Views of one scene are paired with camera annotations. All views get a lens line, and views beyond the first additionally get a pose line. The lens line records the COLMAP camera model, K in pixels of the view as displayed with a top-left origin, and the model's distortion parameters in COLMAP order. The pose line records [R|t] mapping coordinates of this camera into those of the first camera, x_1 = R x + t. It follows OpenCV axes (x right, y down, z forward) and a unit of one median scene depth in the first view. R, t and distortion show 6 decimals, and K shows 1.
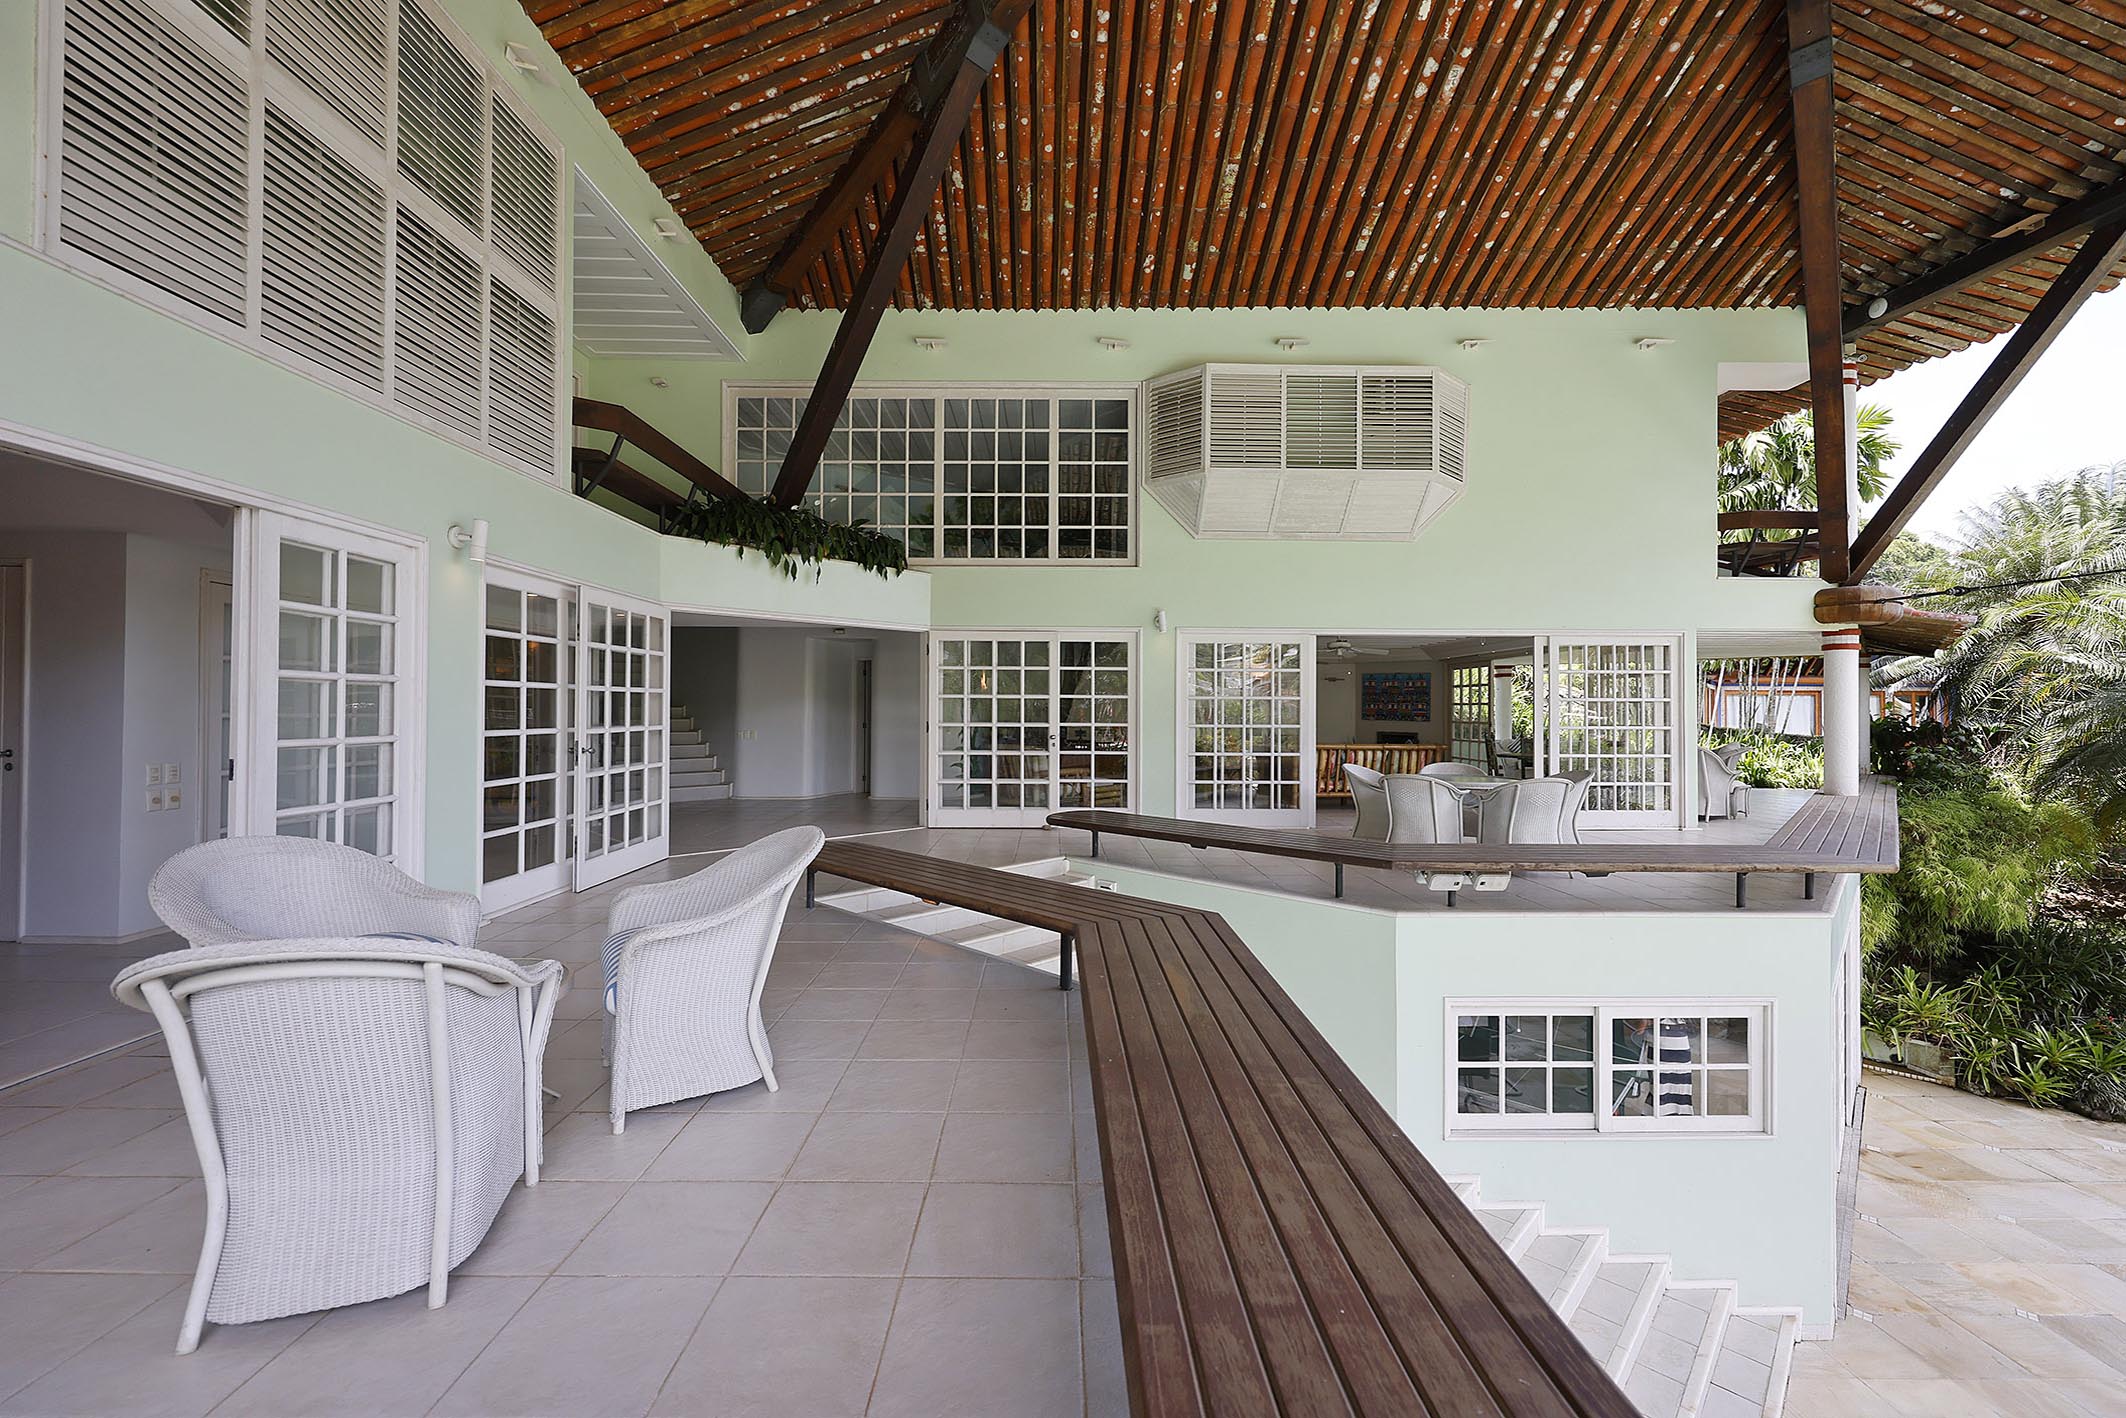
lens RADIAL K [[860.4, 0, 1056.3], [0, 860.4, 706.0], [0, 0, 1]] dist [-0.002965, -0.000253]
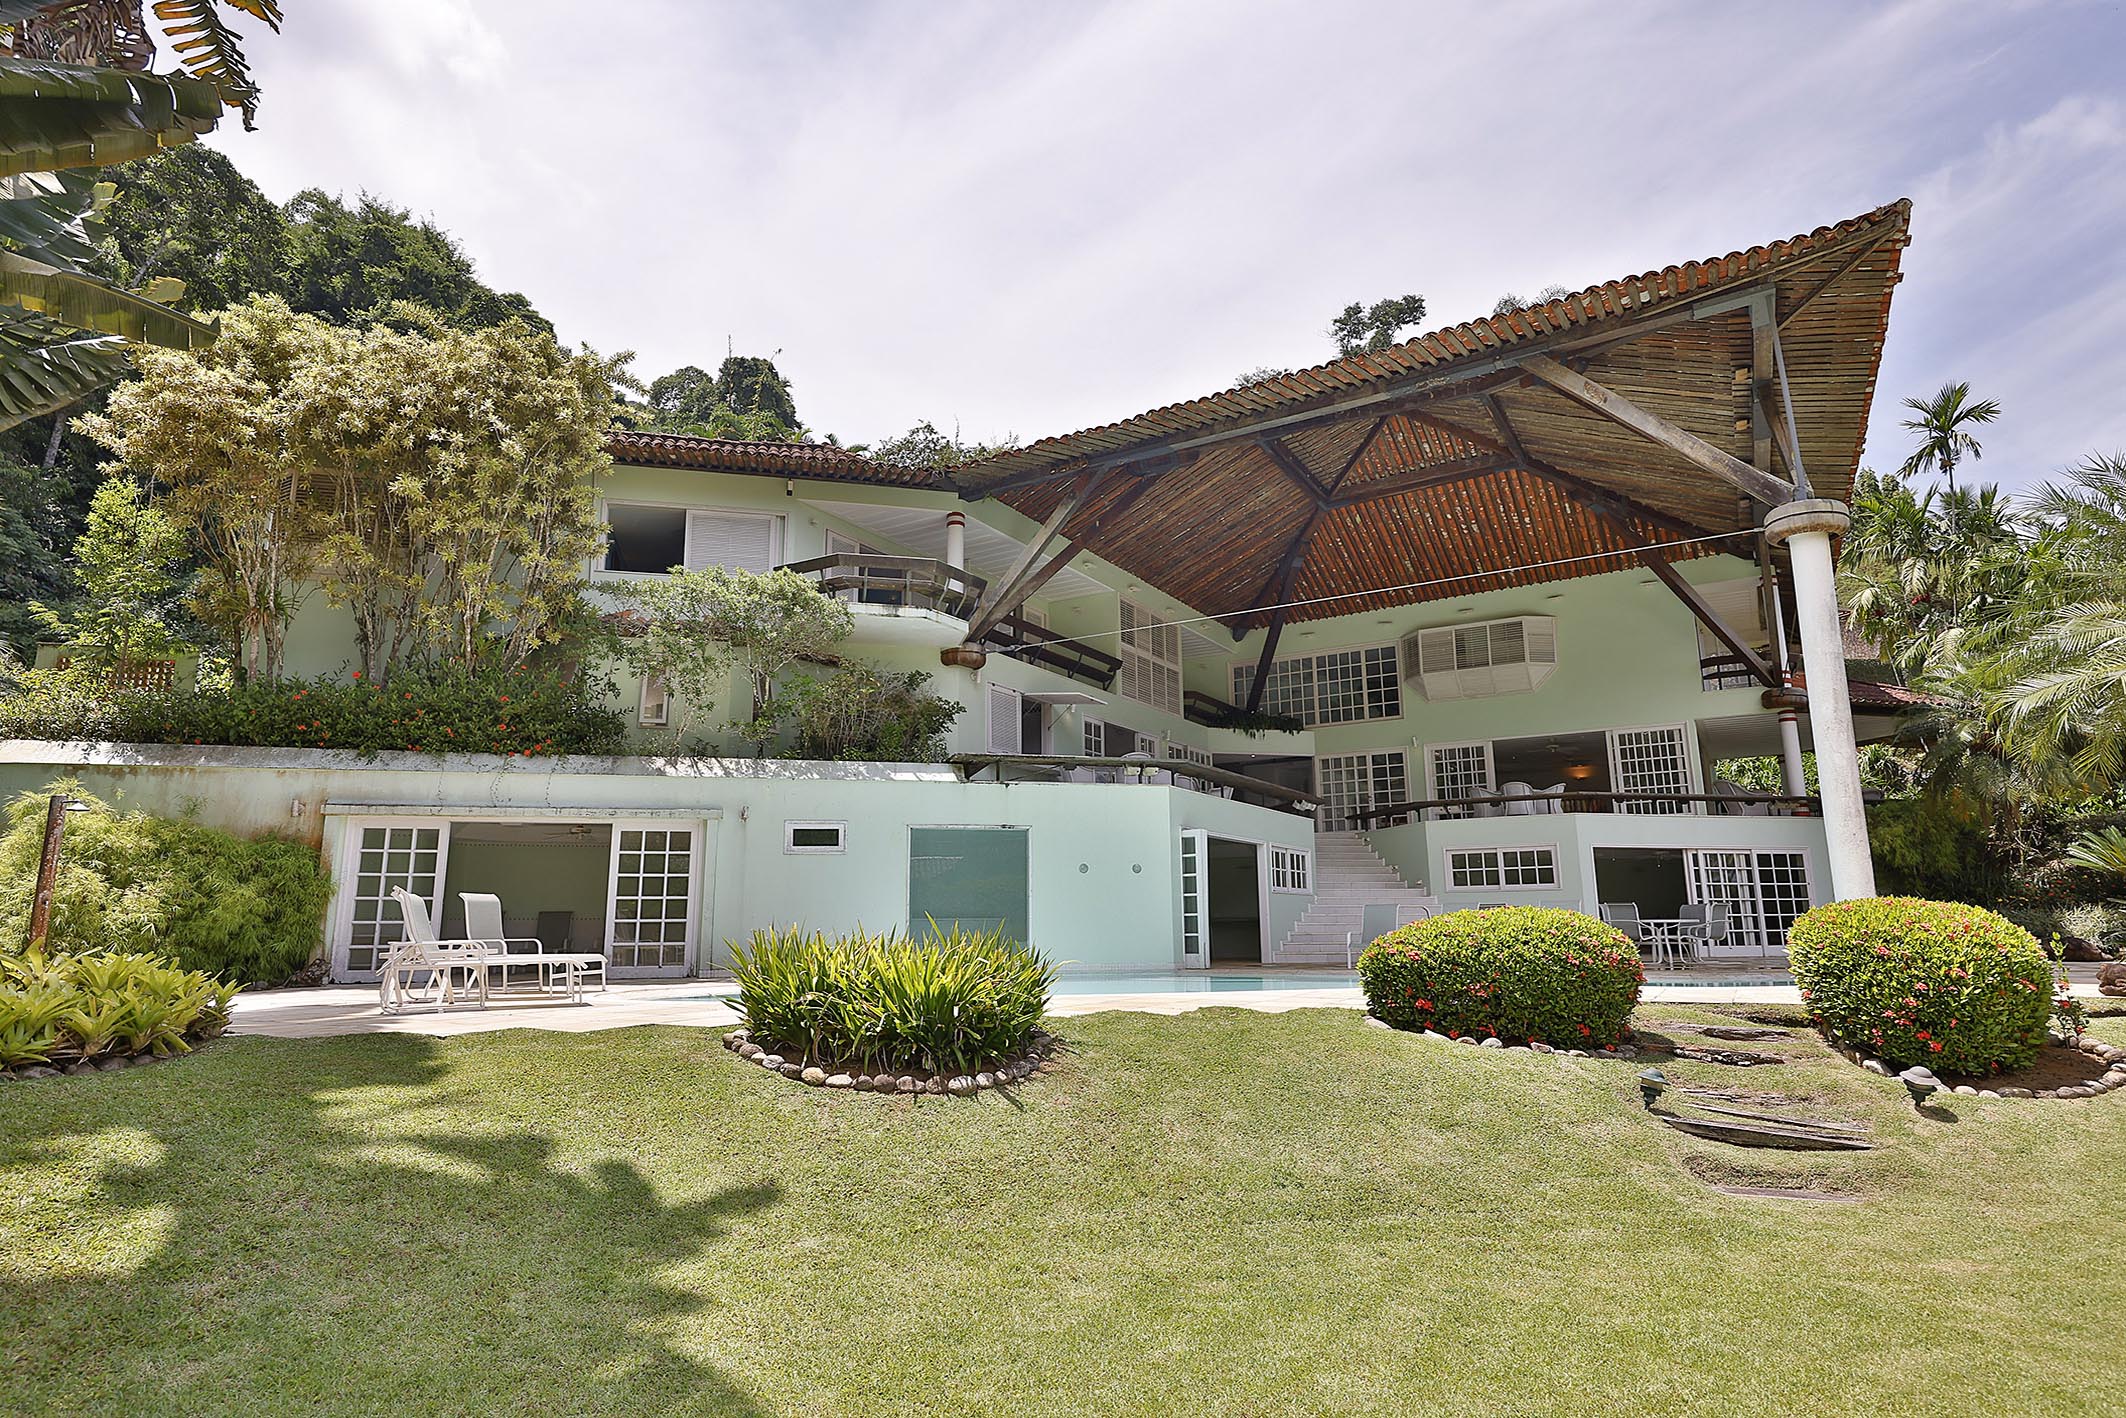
lens RADIAL K [[1128.6, 0, 1048.7], [0, 1128.6, 710.7], [0, 0, 1]] dist [0.000236, -0.000008]
pose [[0.844917, -0.111514, -0.523144, 0.879652], [0.014682, 0.982494, -0.185717, 0.360194], [0.534696, 0.149234, 0.831763, -1.996826]]
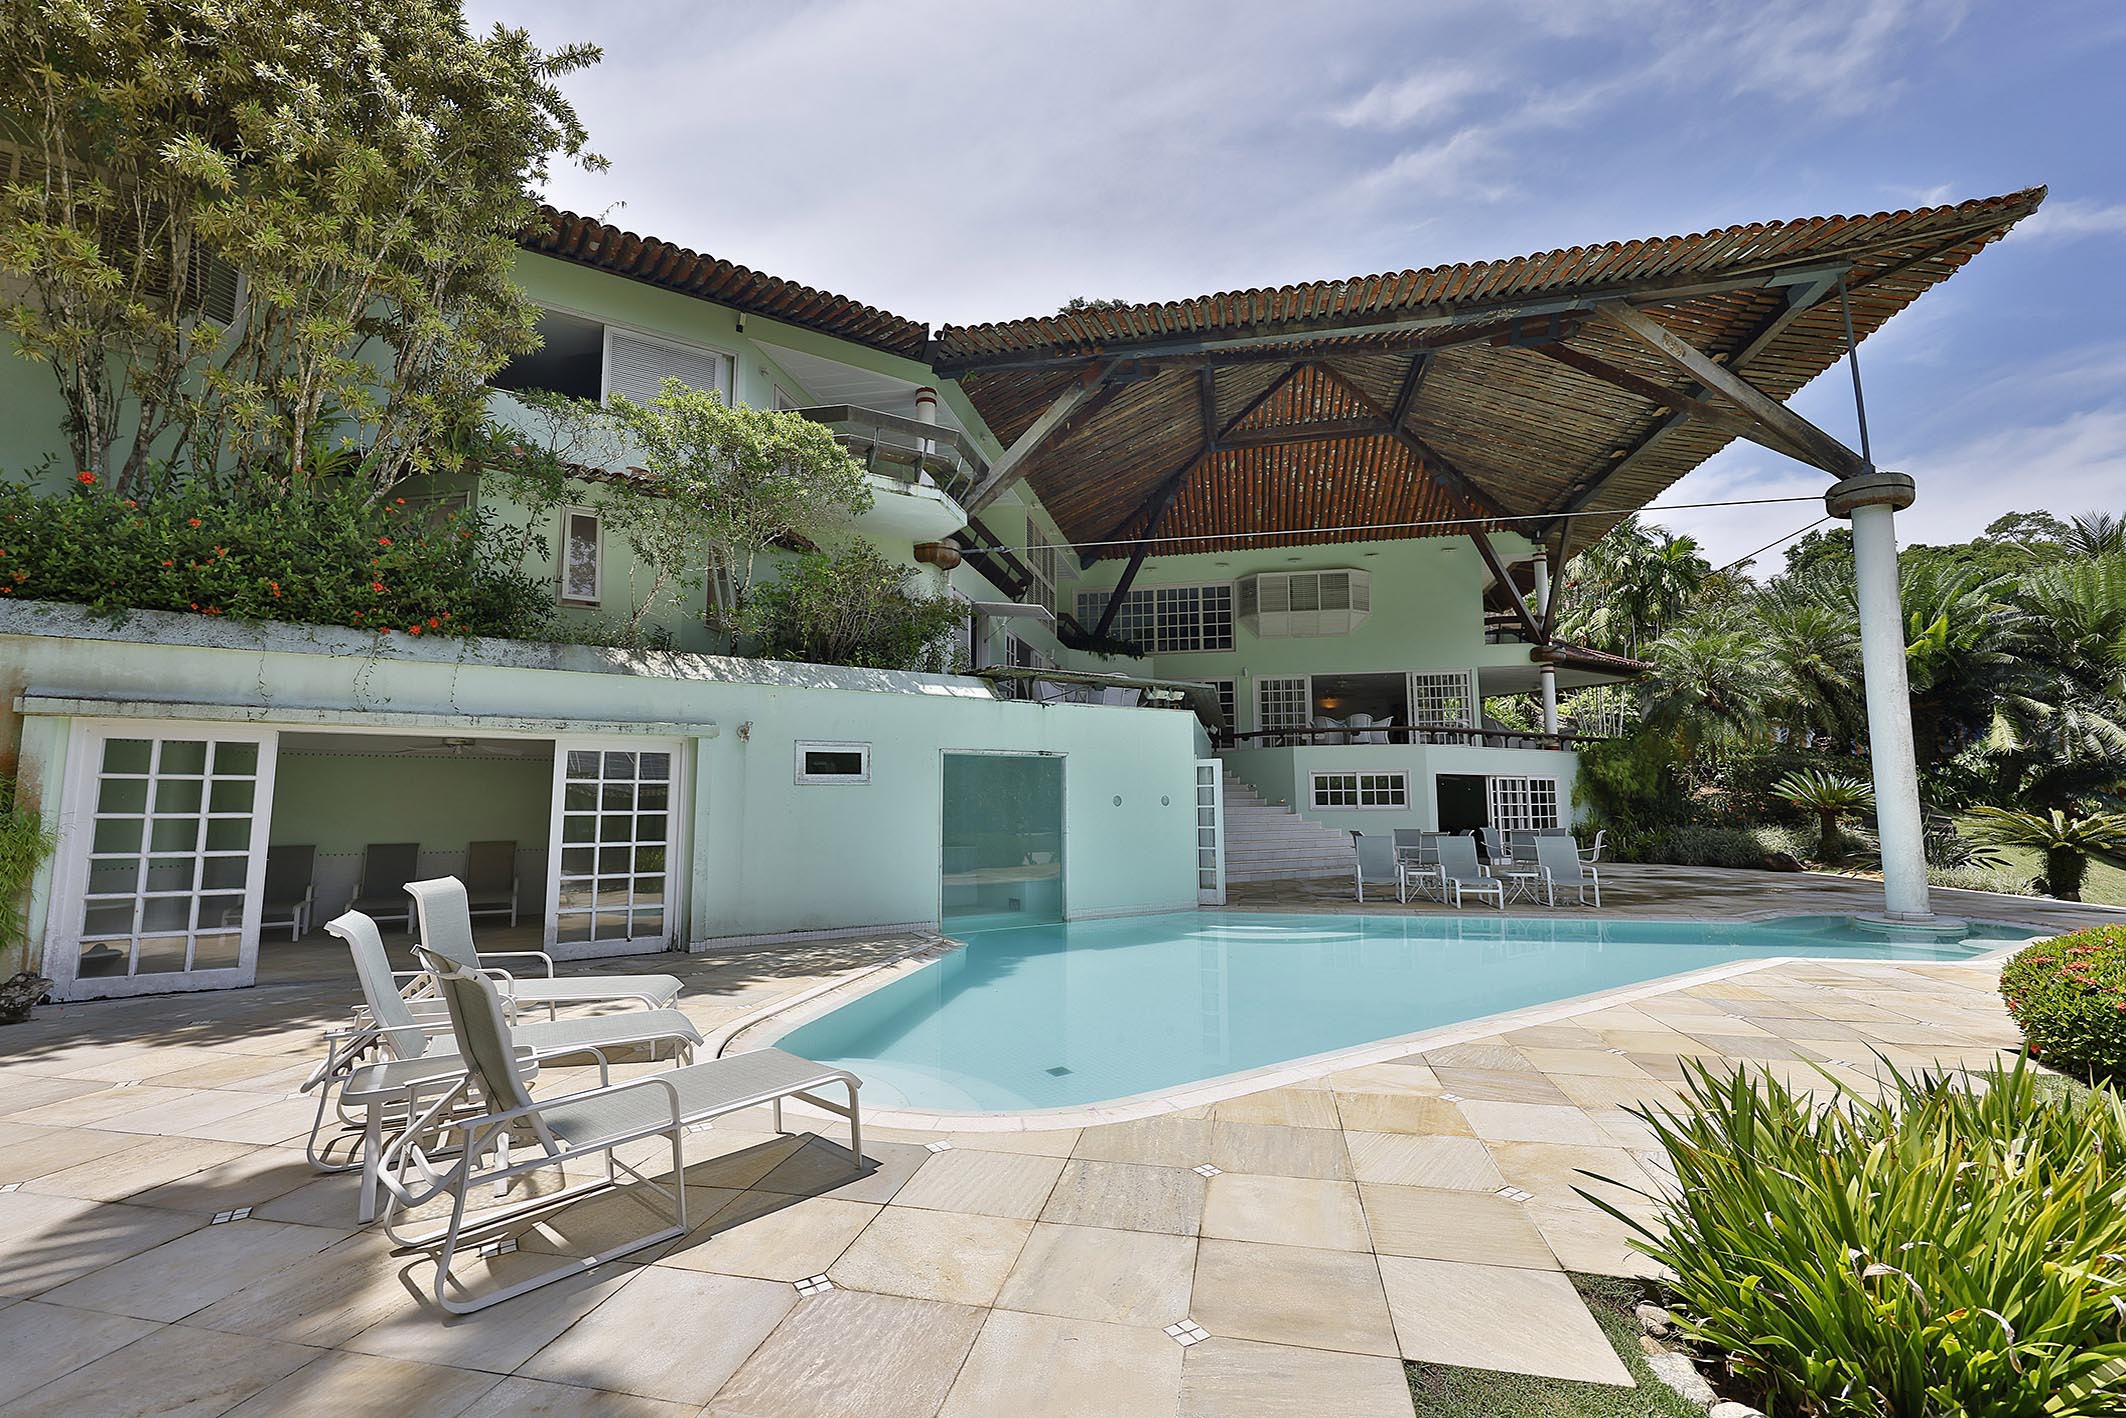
lens RADIAL K [[906.8, 0, 1051.5], [0, 906.8, 706.1], [0, 0, 1]] dist [-0.004031, 0.000552]
pose [[0.975298, -0.031757, -0.218599, 0.148591], [0.009484, 0.994719, -0.102193, 0.270547], [0.220690, 0.097595, 0.970449, -1.725334]]
